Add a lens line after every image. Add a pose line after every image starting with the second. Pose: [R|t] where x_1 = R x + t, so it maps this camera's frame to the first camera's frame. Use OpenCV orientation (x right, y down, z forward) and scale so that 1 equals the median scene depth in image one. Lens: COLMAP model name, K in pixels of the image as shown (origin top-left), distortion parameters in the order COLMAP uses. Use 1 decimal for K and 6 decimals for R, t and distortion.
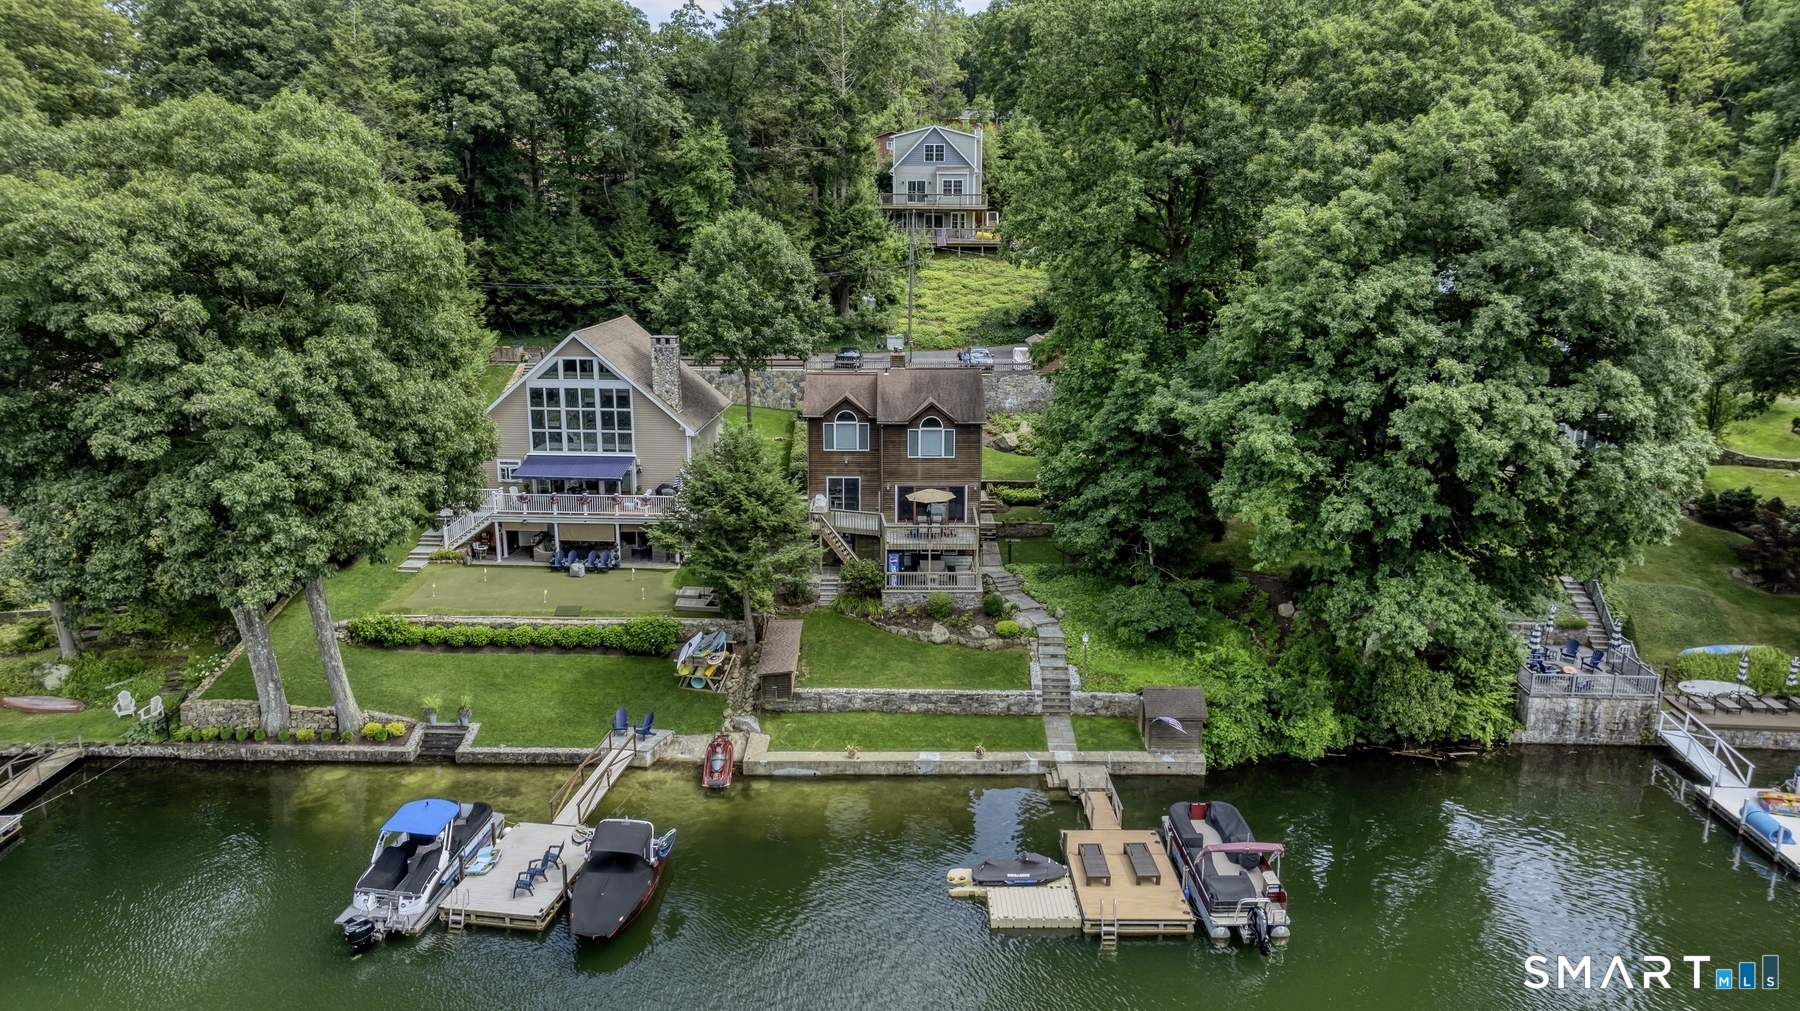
lens RADIAL K [[1268.0, 0, 903.6], [0, 1268.0, 498.3], [0, 0, 1]] dist [-0.018683, -0.009174]
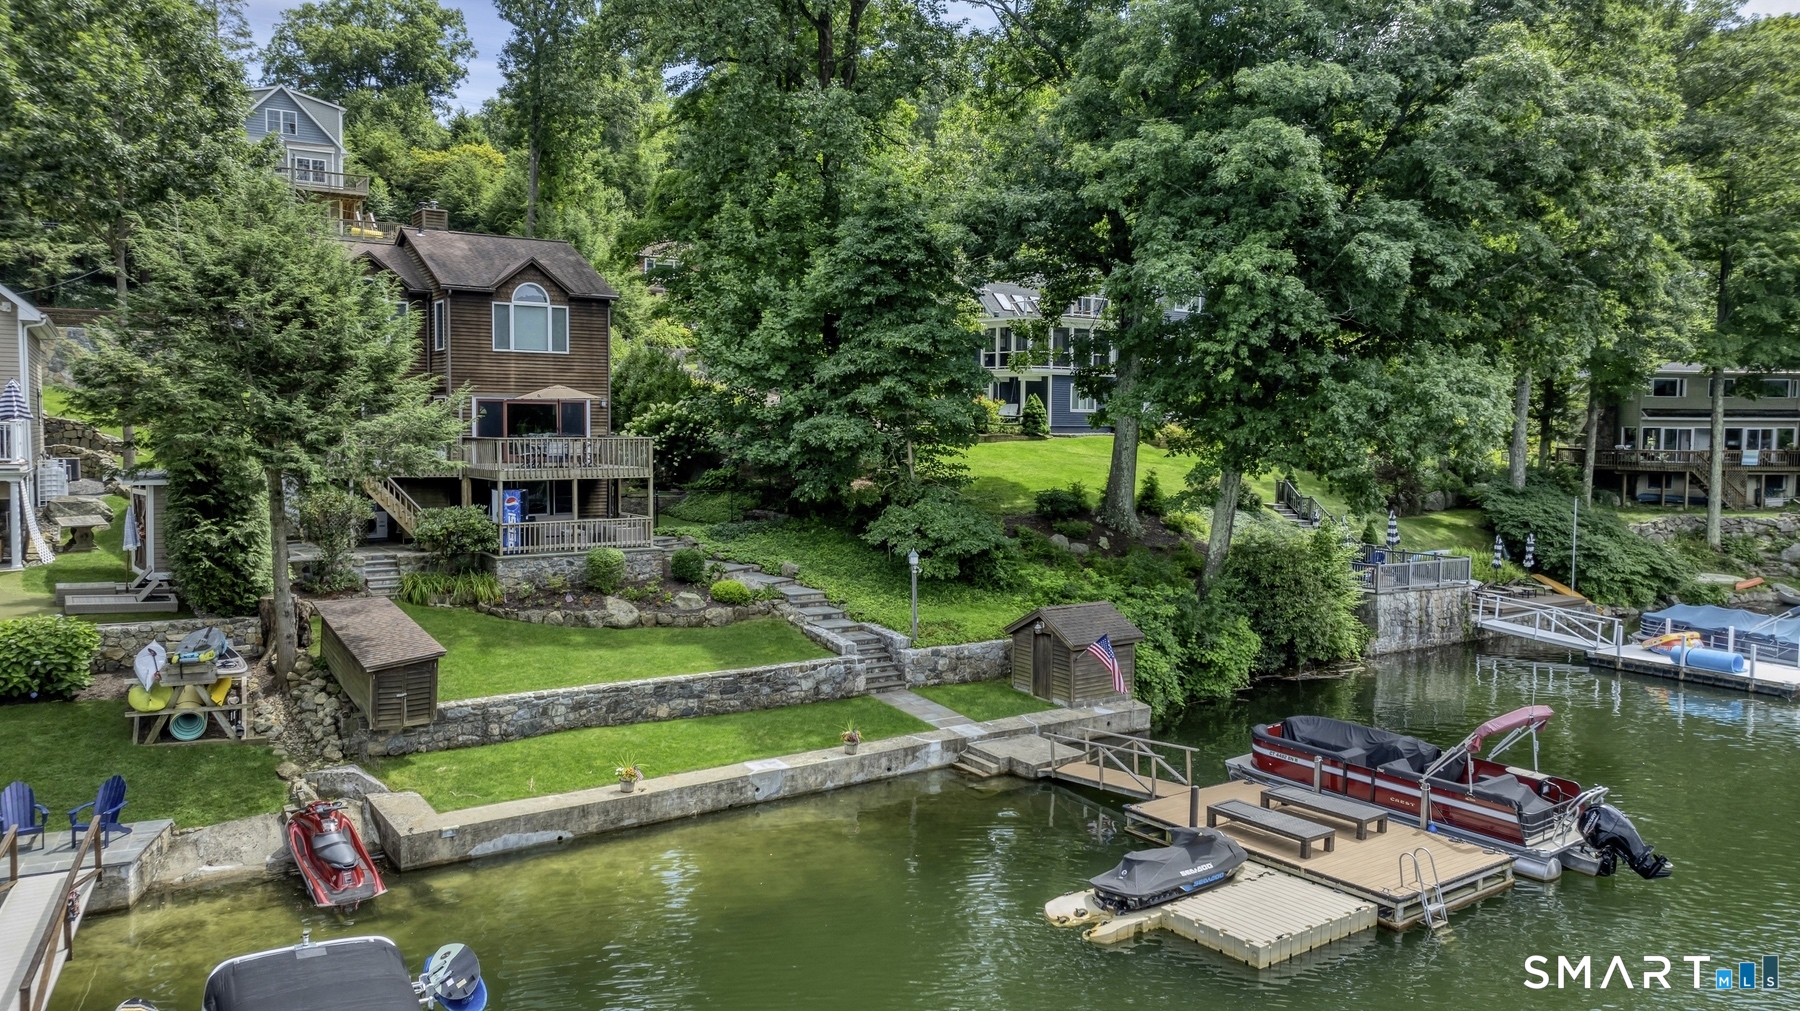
lens RADIAL K [[1268.0, 0, 909.9], [0, 1268.0, 510.3], [0, 0, 1]] dist [-0.018683, -0.009174]
pose [[0.815248, -0.036210, 0.577979, -0.213976], [0.123139, 0.986059, -0.111913, 0.155340], [-0.565869, 0.162408, 0.808341, 0.495434]]
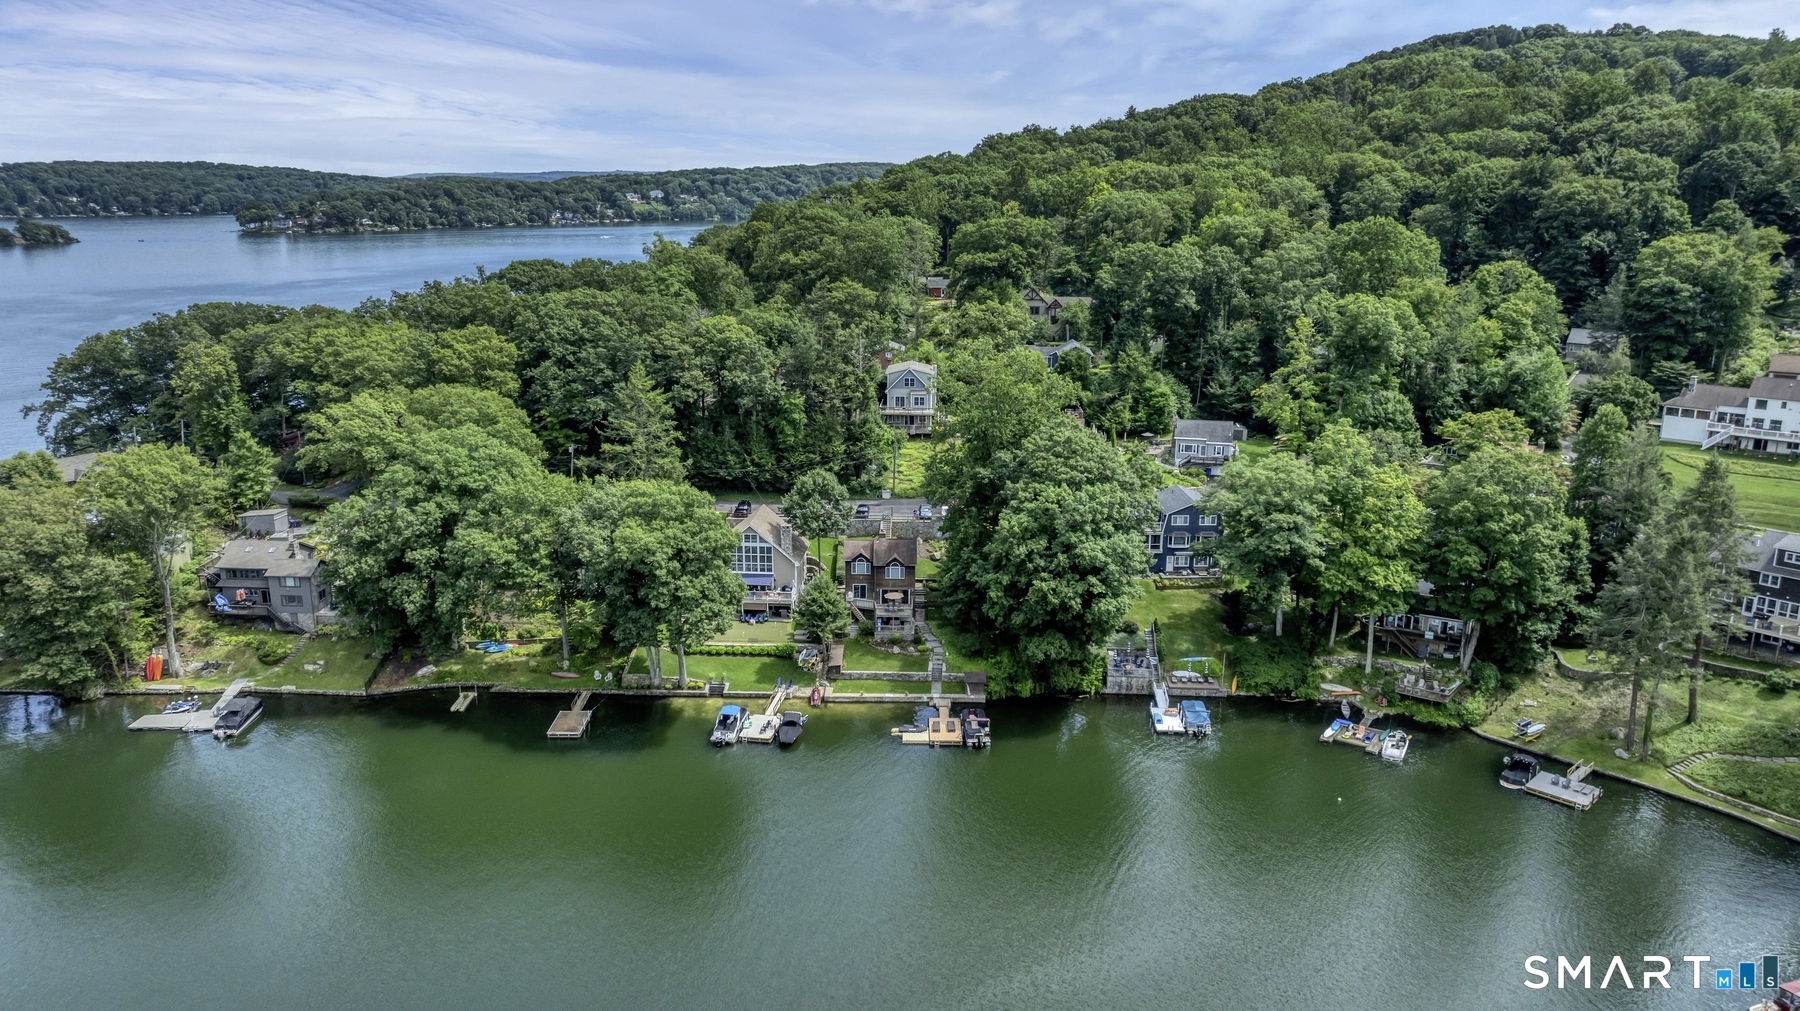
lens RADIAL K [[1268.0, 0, 899.6], [0, 1268.0, 506.9], [0, 0, 1]] dist [-0.018683, -0.009174]
pose [[0.999840, 0.005167, -0.017121, 0.085353], [-0.004701, 0.999621, 0.027129, -0.281768], [0.017254, -0.027044, 0.999485, -1.741987]]
